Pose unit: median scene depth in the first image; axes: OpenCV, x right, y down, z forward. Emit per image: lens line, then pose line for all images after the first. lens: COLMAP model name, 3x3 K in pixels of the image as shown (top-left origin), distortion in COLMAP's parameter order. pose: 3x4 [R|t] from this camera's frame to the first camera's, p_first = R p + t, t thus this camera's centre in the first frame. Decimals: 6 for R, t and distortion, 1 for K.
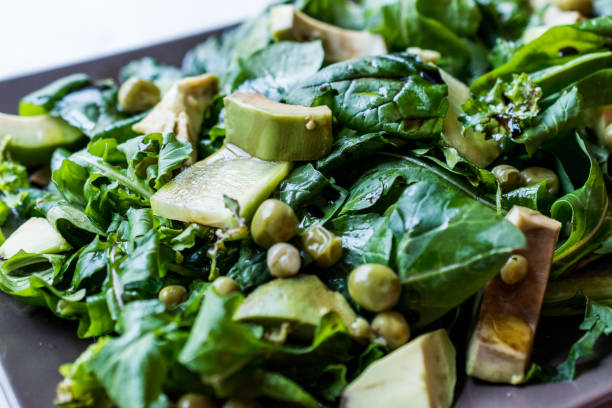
lens RADIAL K [[1149.5, 0, 306.0], [0, 1149.5, 204.0], [0, 0, 1]] dist [-0.011876, -0.007828]
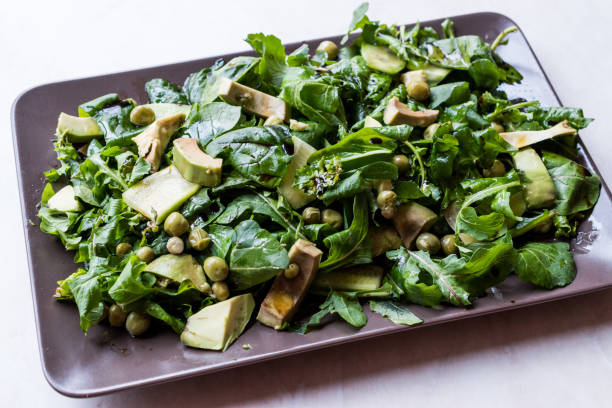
lens RADIAL K [[1149.5, 0, 306.0], [0, 1149.5, 204.0], [0, 0, 1]] dist [-0.011876, -0.007828]
pose [[0.970900, 0.190690, -0.144883, 0.447469], [-0.150223, 0.956081, 0.251678, -0.522580], [0.186512, -0.222589, 0.956905, -0.789896]]
